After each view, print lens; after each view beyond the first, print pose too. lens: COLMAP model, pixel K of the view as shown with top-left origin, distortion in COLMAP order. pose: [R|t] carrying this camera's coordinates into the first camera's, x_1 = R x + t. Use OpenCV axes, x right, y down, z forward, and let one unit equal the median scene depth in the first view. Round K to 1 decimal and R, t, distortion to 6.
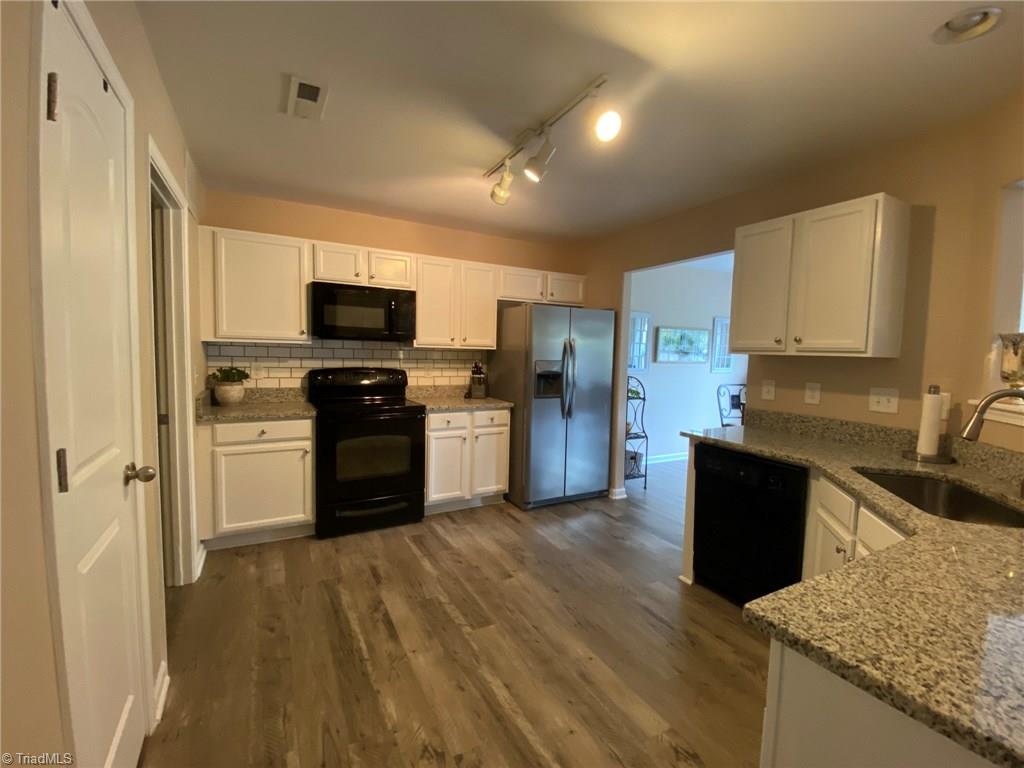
lens RADIAL K [[457.0, 0, 517.9], [0, 457.0, 381.7], [0, 0, 1]] dist [-0.001060, -0.000244]
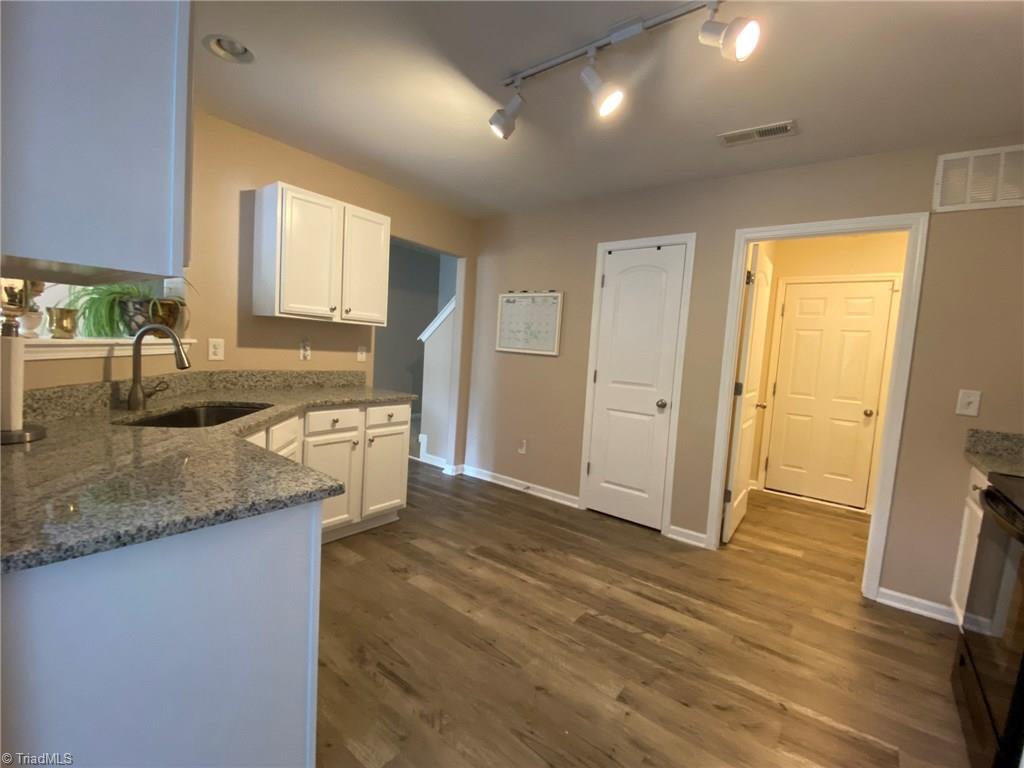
lens RADIAL K [[457.0, 0, 517.9], [0, 457.0, 381.7], [0, 0, 1]] dist [-0.001060, -0.000244]
pose [[-0.914112, -0.054629, -0.401764, 0.472635], [-0.118441, 0.983640, 0.135733, -0.078839], [0.387777, 0.171660, -0.905628, 1.764321]]
